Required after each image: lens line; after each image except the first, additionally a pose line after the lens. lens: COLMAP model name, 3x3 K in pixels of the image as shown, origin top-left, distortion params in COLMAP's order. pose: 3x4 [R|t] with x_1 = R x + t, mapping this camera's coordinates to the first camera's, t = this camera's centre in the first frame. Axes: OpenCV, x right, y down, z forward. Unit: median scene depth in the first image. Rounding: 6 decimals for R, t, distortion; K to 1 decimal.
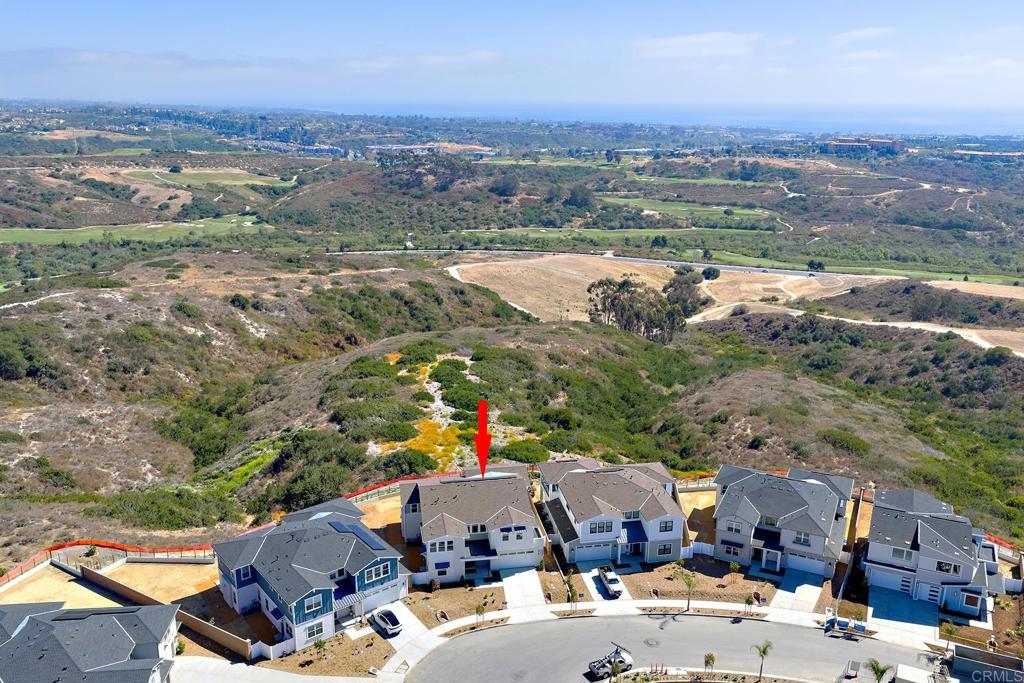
lens RADIAL K [[846.0, 0, 518.8], [0, 846.0, 337.6], [0, 0, 1]] dist [0.013418, -0.016223]
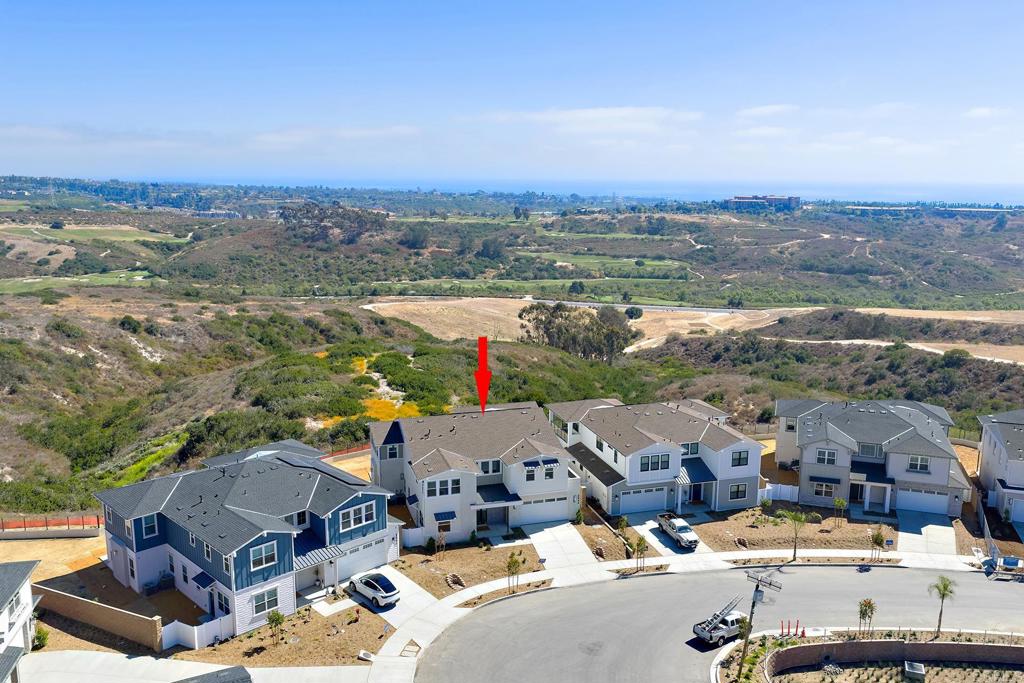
lens RADIAL K [[846.0, 0, 518.8], [0, 846.0, 337.6], [0, 0, 1]] dist [0.013418, -0.016223]
pose [[0.993086, -0.021218, 0.115455, -0.038603], [0.031181, 0.995877, -0.085181, 0.066324], [-0.113172, 0.088192, 0.989654, 0.106272]]
